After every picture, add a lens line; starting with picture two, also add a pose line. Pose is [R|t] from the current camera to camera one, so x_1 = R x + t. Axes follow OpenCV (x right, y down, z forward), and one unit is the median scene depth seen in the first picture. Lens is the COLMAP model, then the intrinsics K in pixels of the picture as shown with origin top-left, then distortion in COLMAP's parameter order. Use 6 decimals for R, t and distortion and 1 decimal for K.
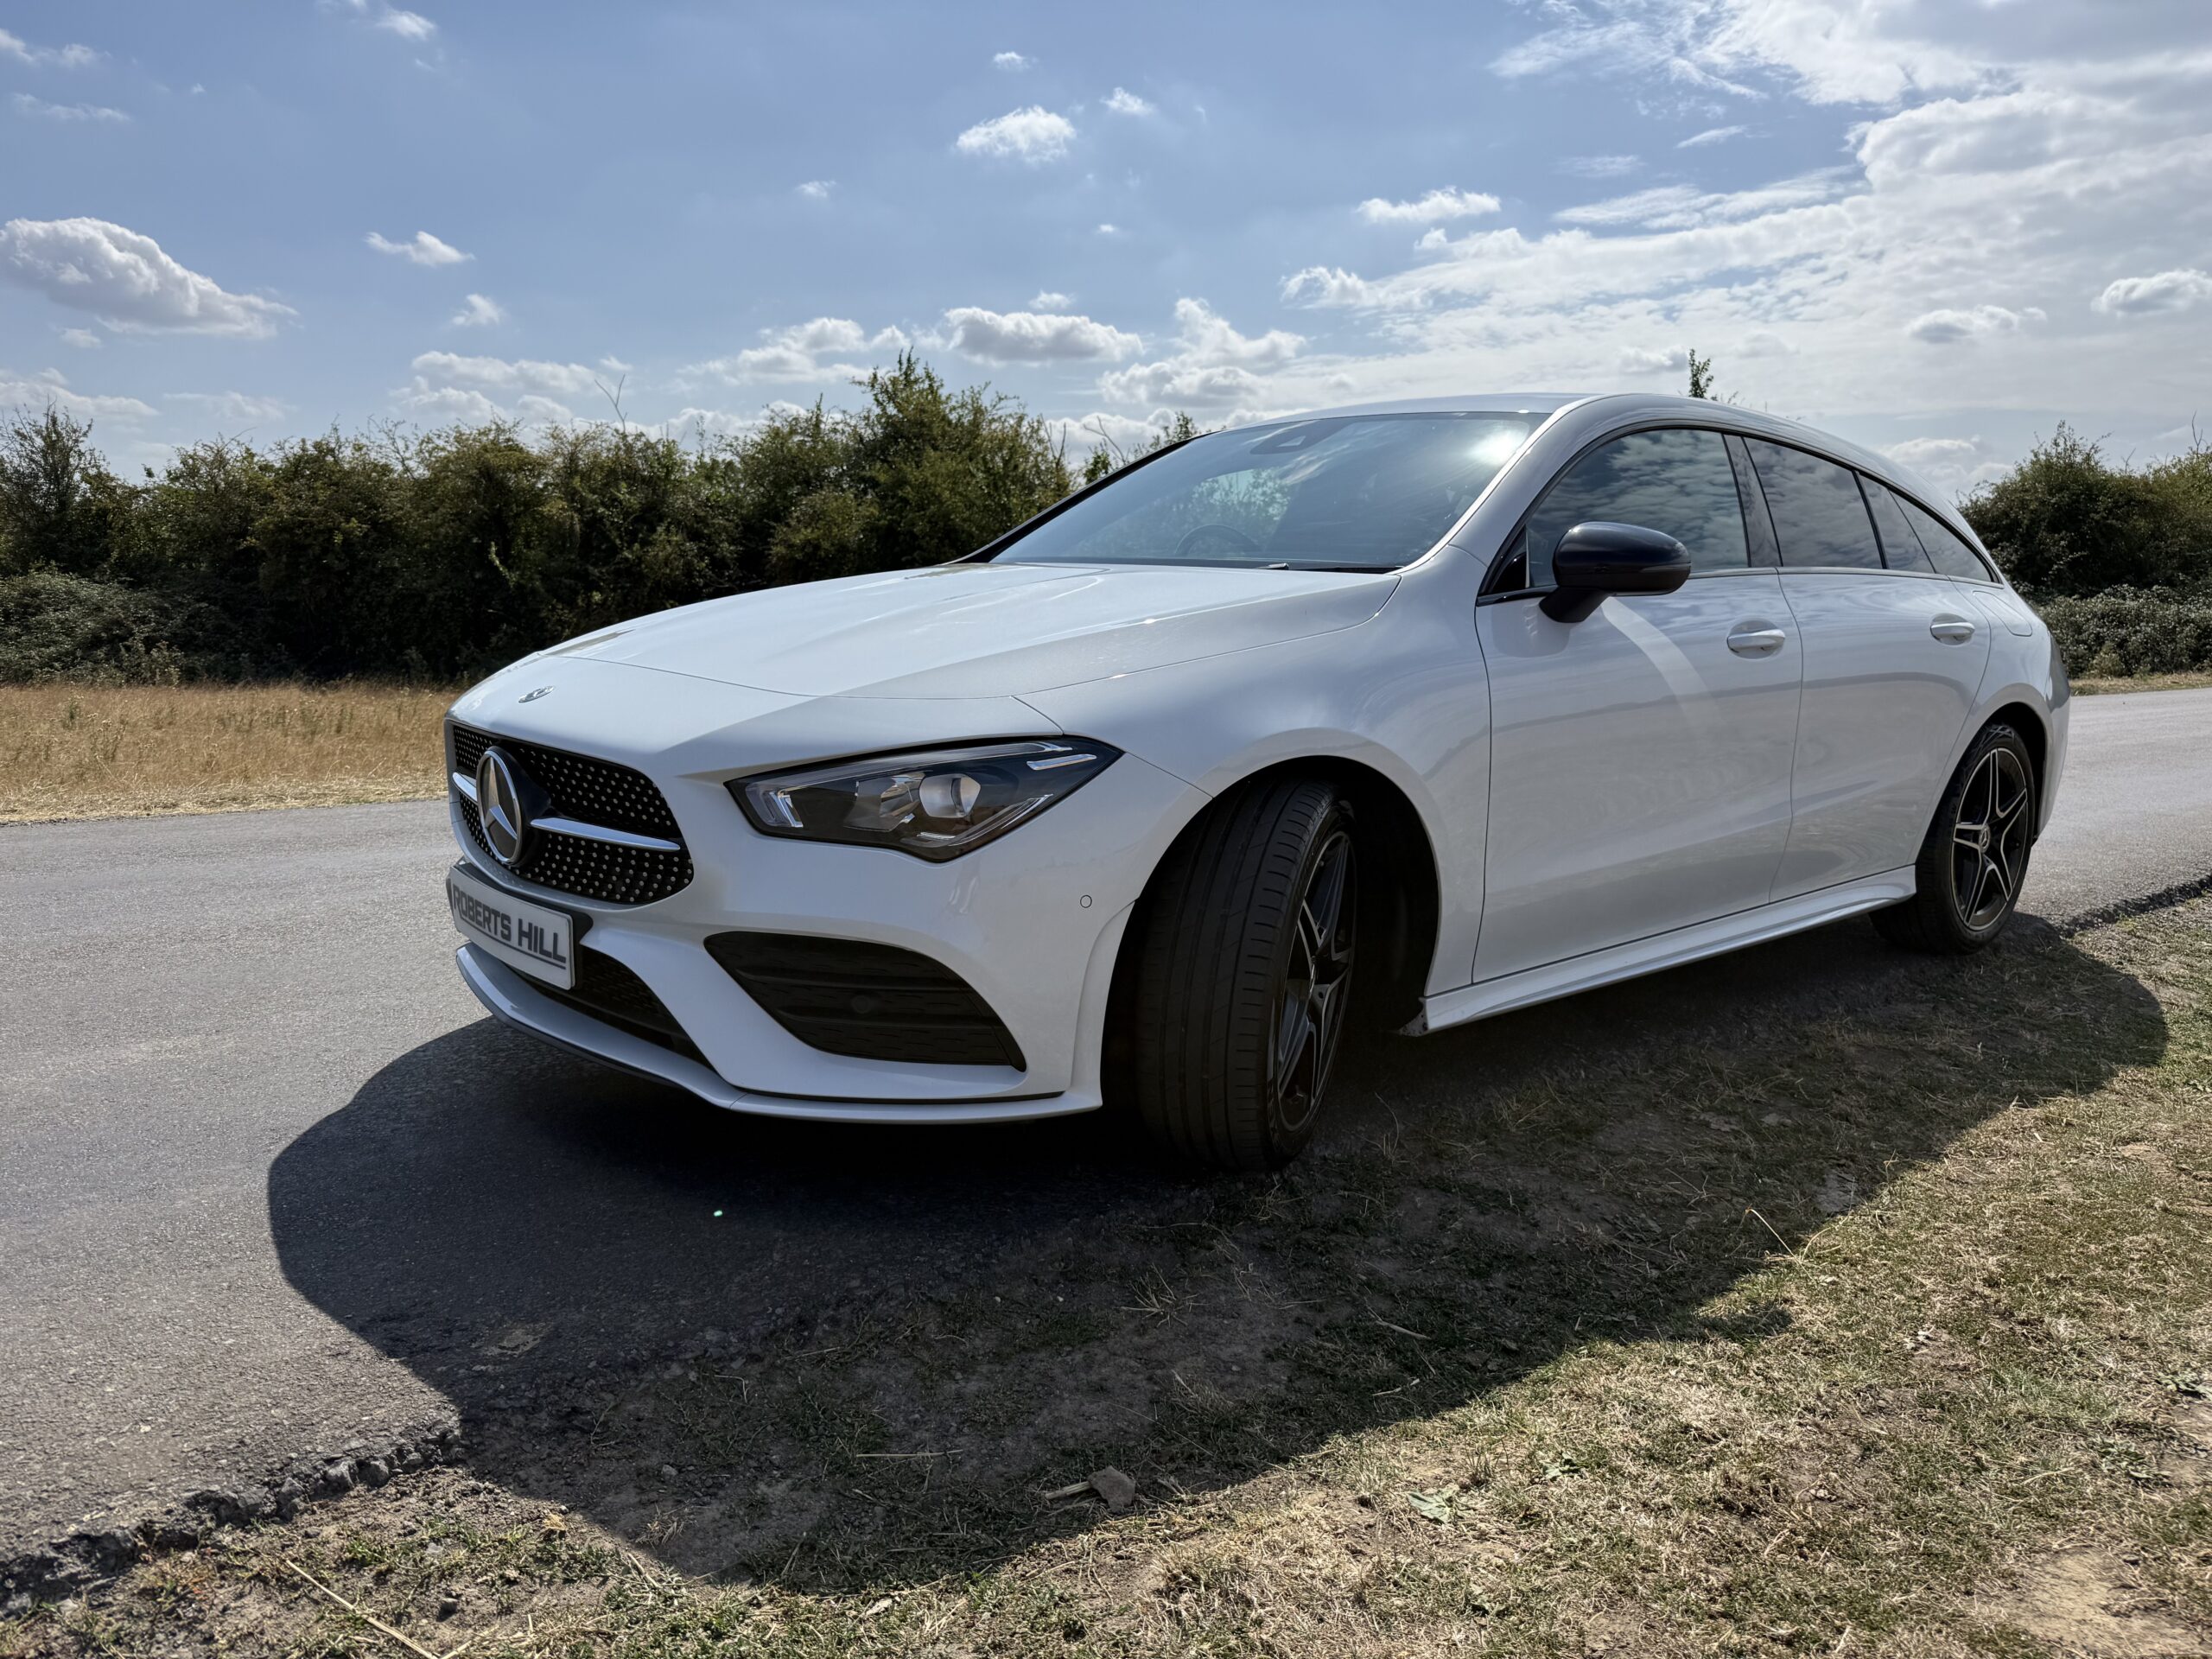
lens RADIAL K [[1574.3, 0, 1143.1], [0, 1574.3, 829.5], [0, 0, 1]] dist [0.025537, -0.036765]
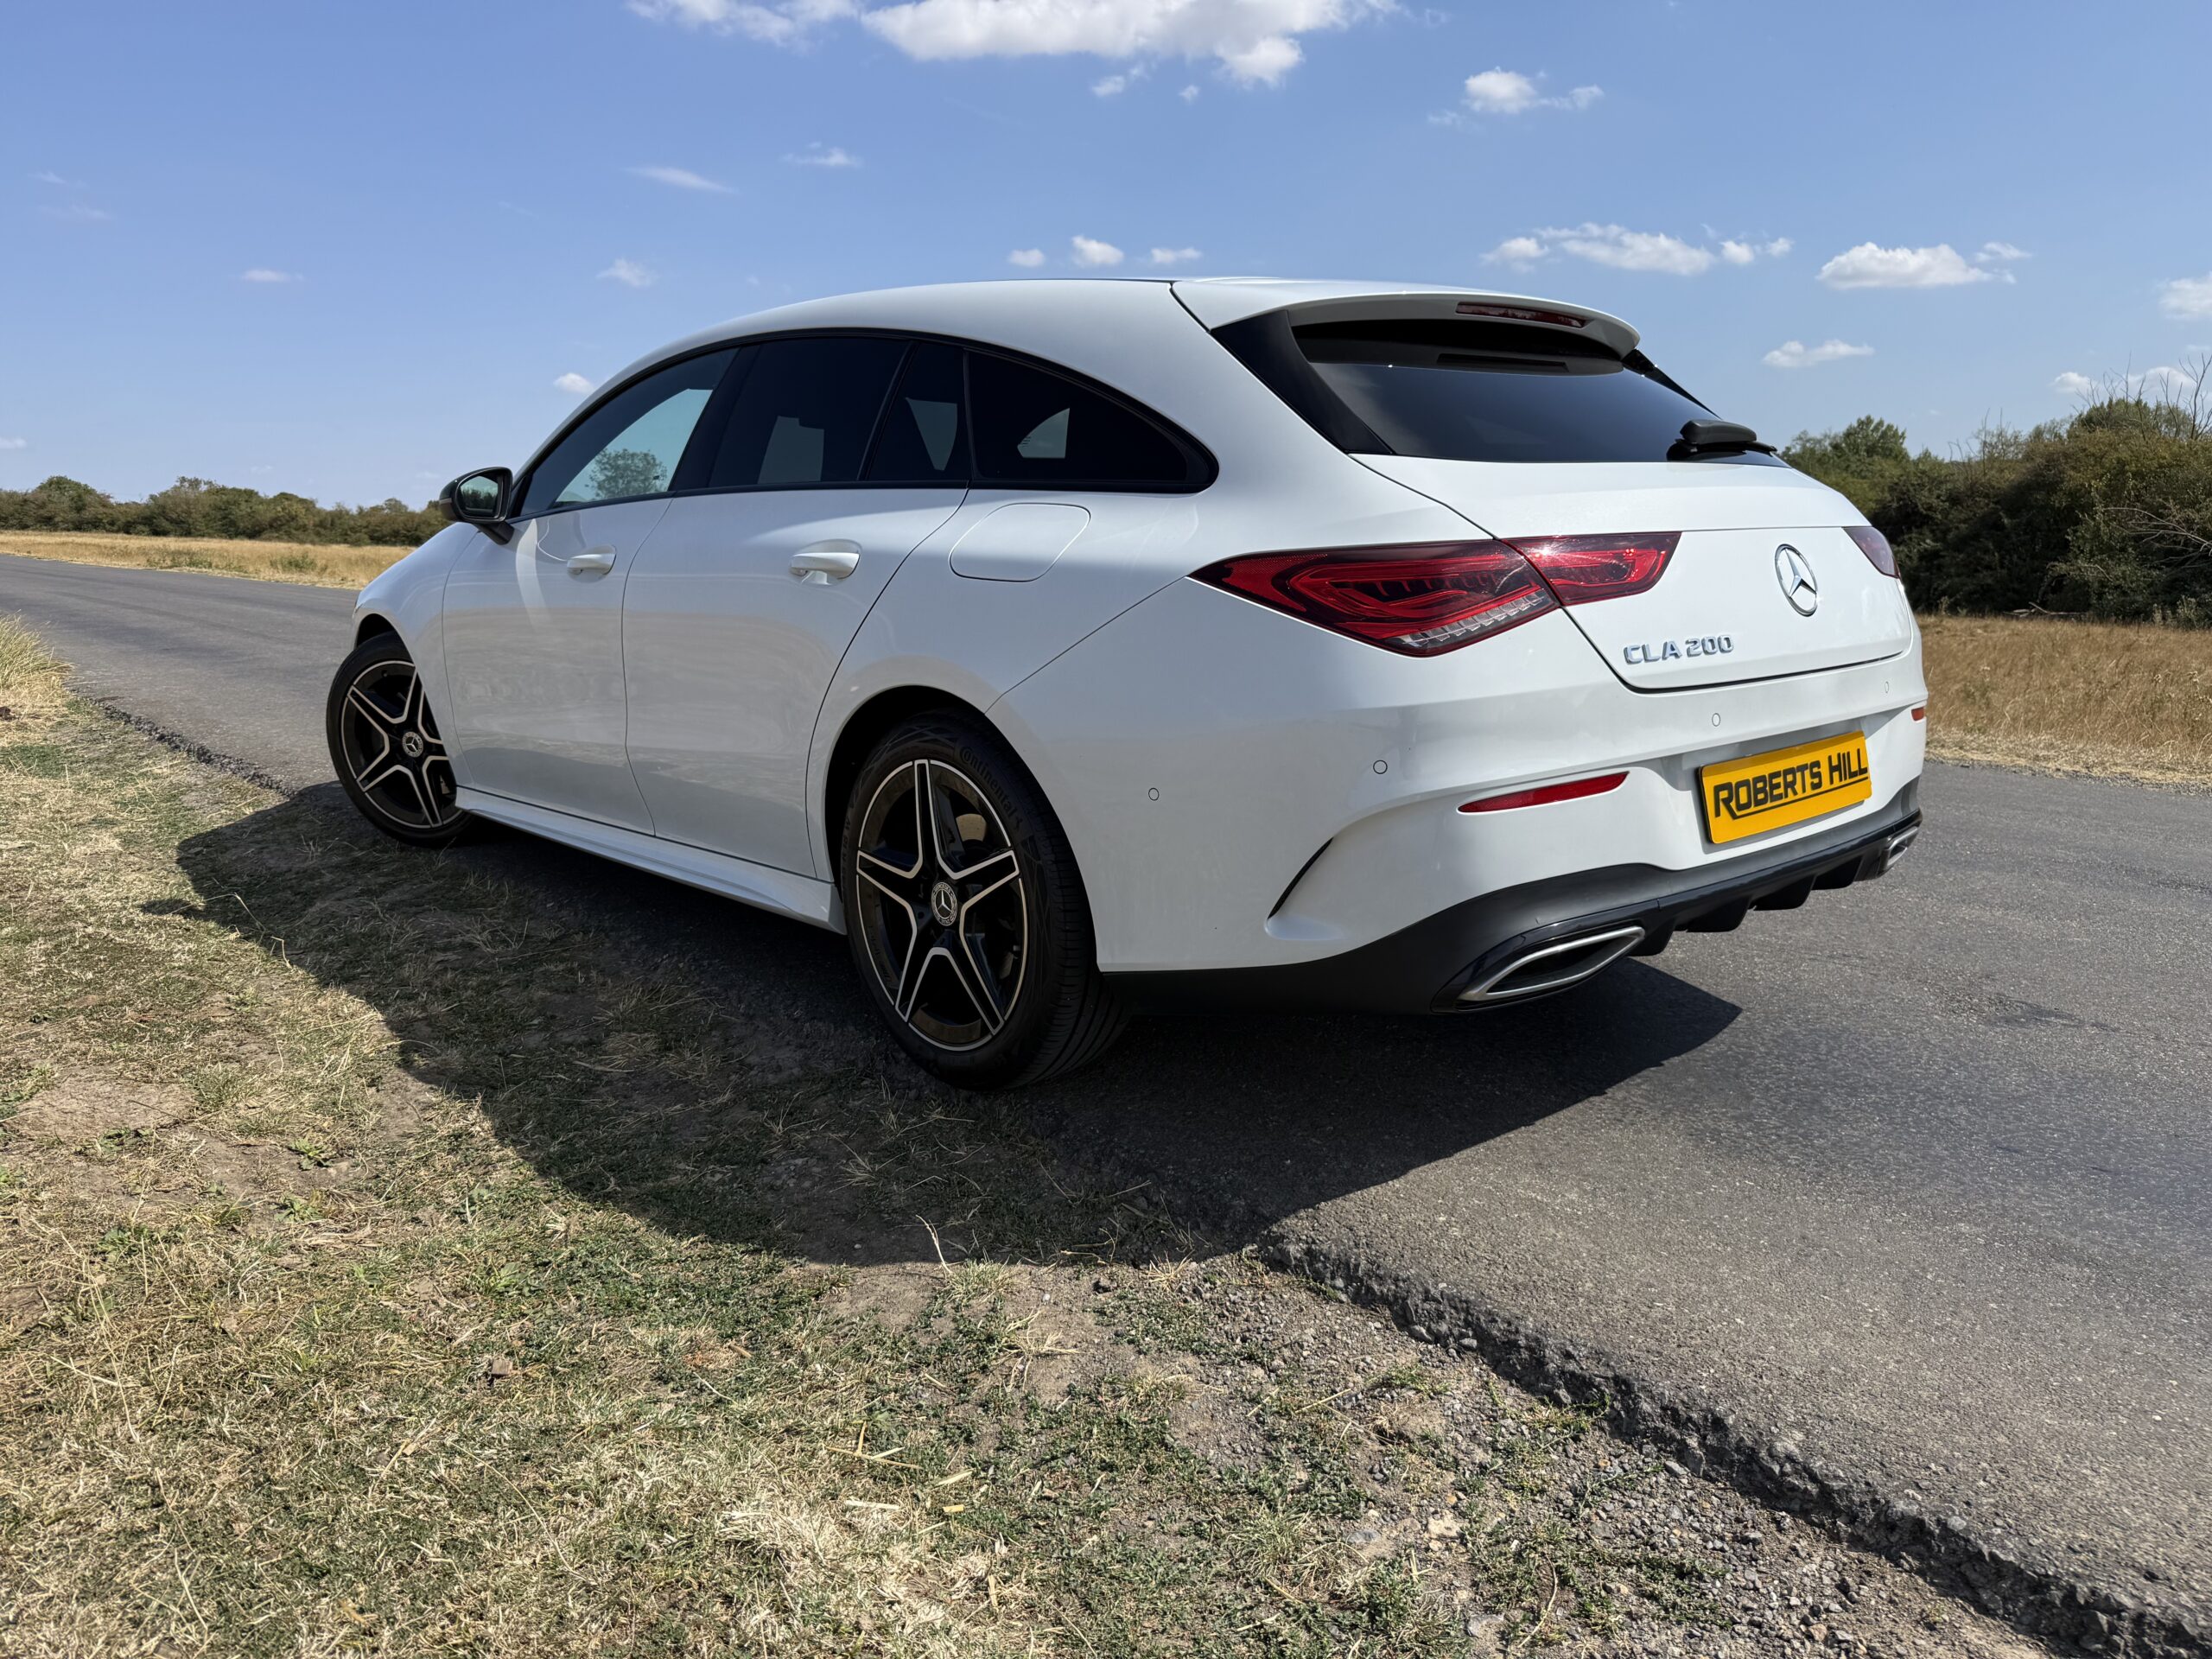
lens RADIAL K [[1585.4, 0, 1140.9], [0, 1585.4, 830.6], [0, 0, 1]] dist [0.014739, -0.028168]
pose [[0.009059, 0.169715, -0.985452, 0.160658], [-0.148375, 0.974811, 0.166519, -0.019573], [0.988890, 0.144708, 0.034013, 0.148006]]
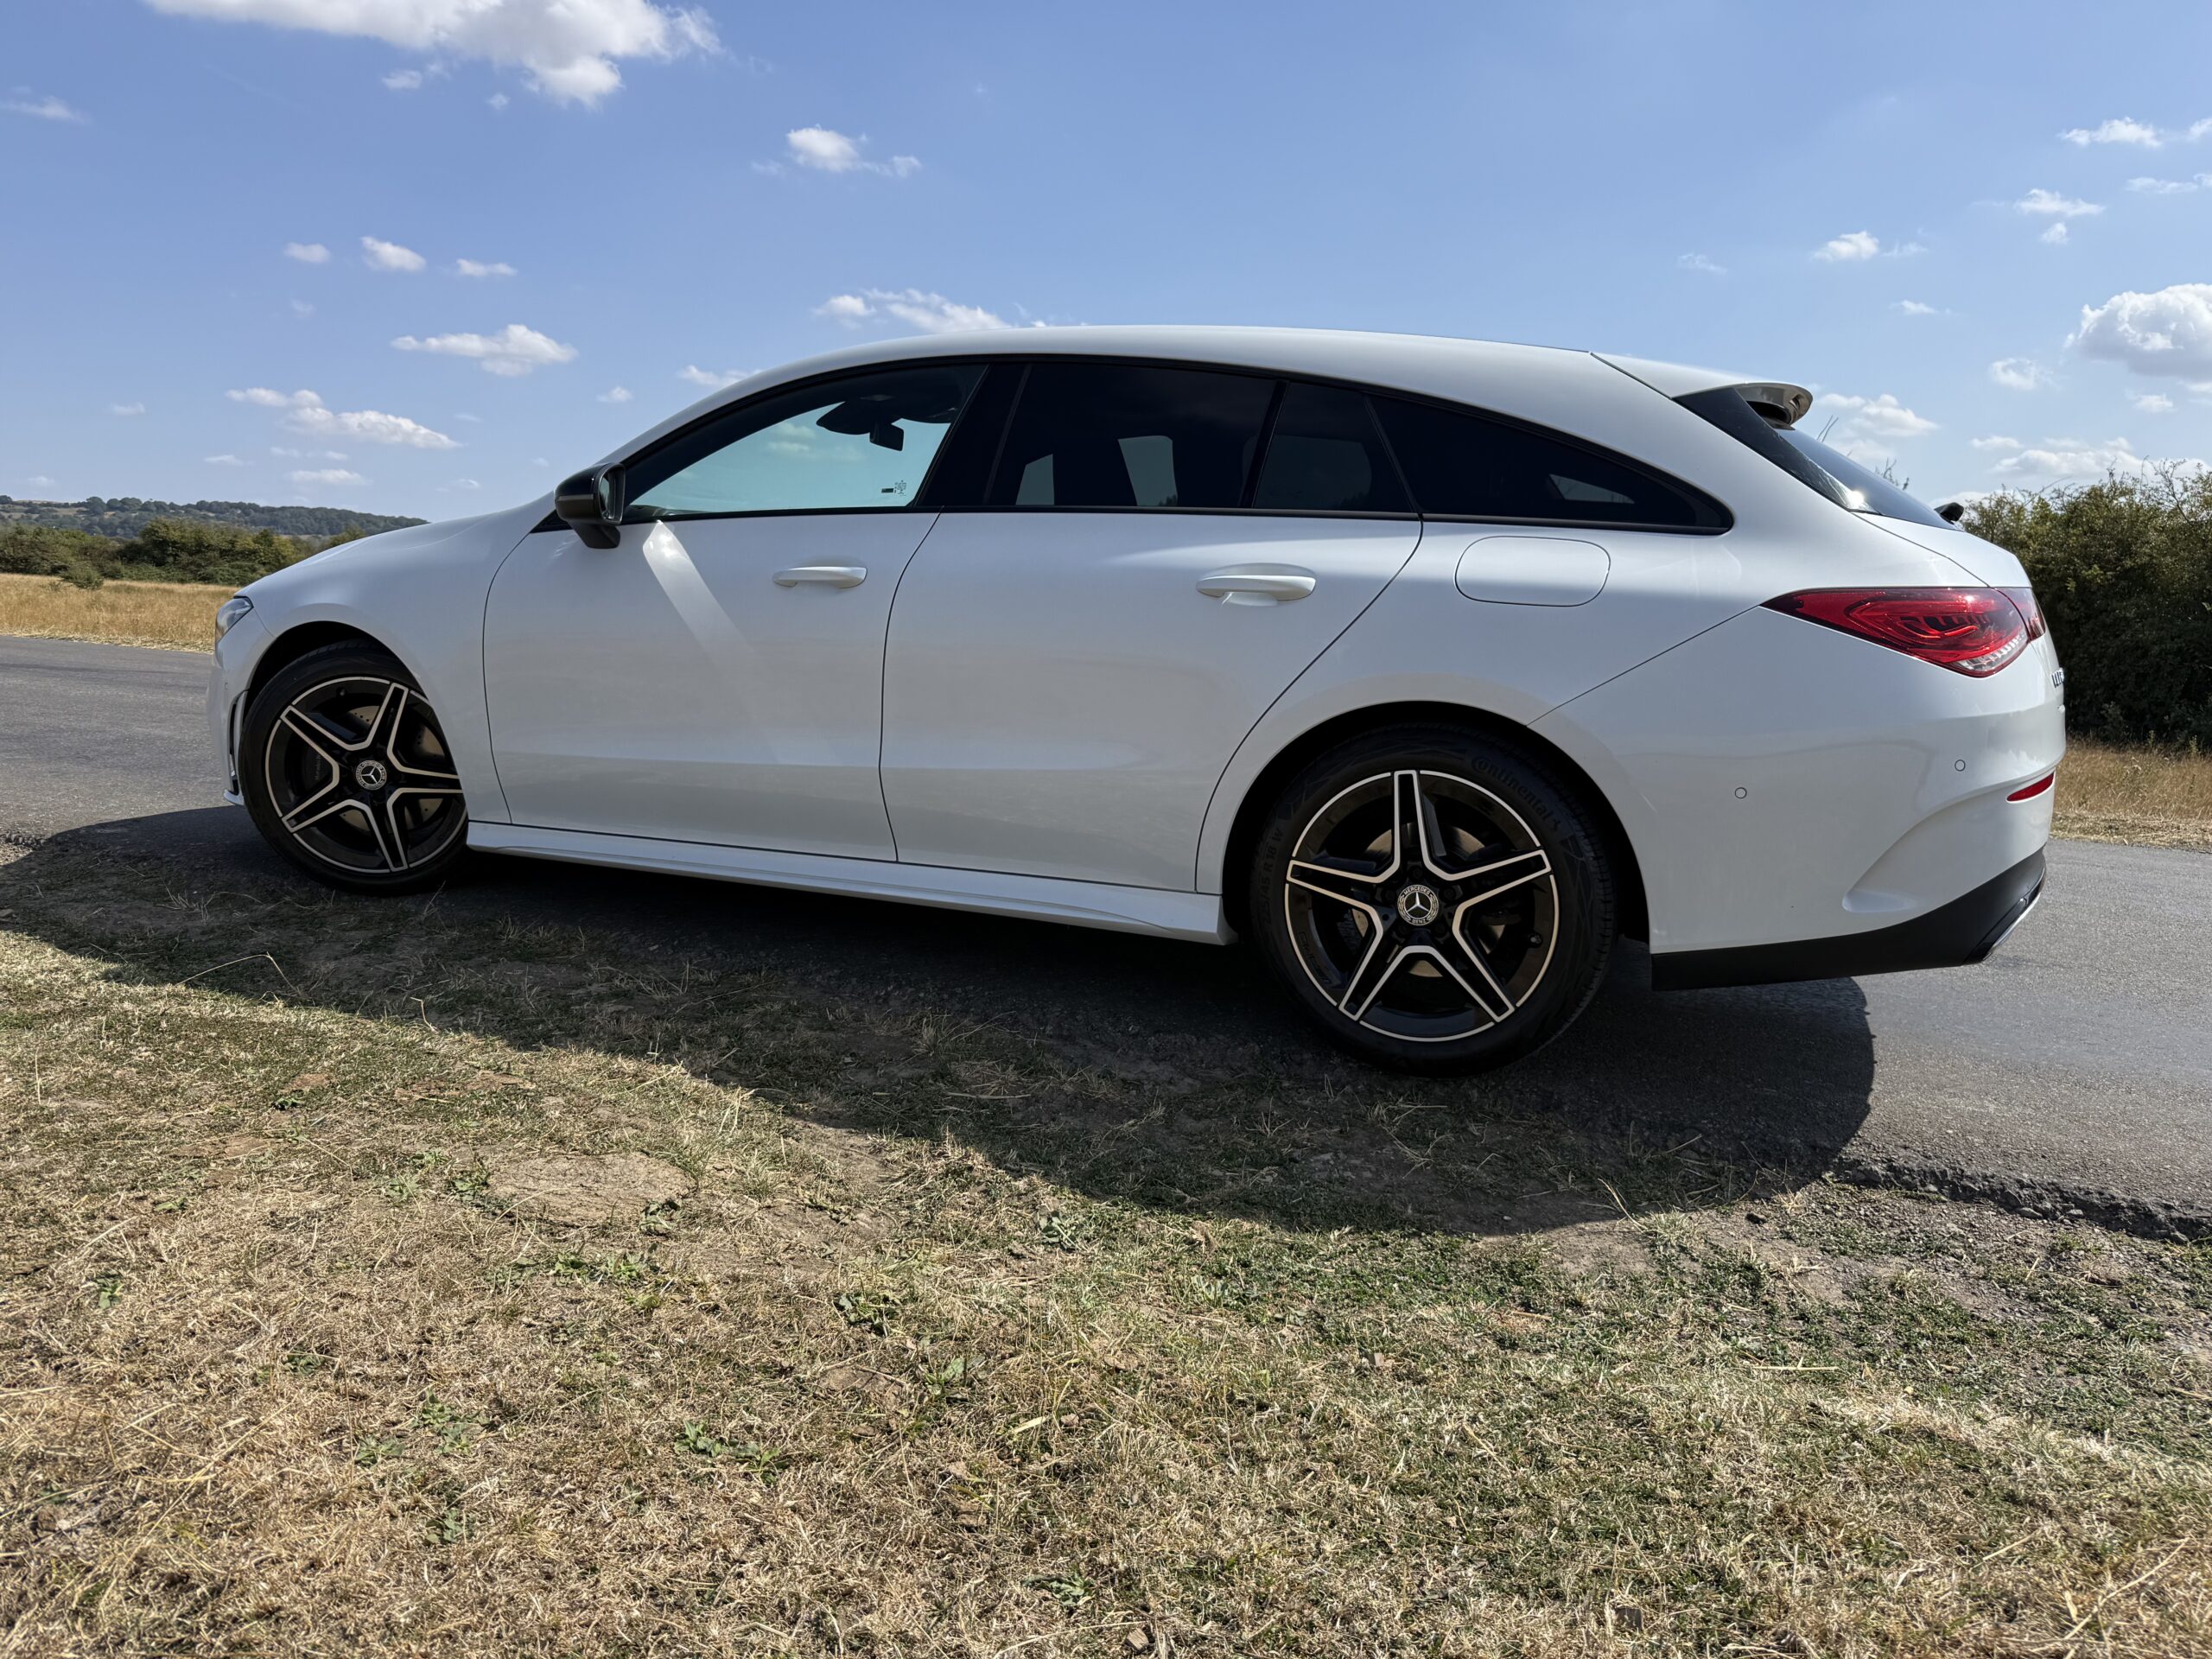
lens RADIAL K [[1585.4, 0, 1140.9], [0, 1585.4, 830.6], [0, 0, 1]] dist [0.014739, -0.028168]
pose [[0.411928, 0.136884, -0.900876, 0.152337], [-0.171032, 0.982696, 0.071111, -0.007575], [0.895021, 0.124786, 0.428212, 0.084850]]
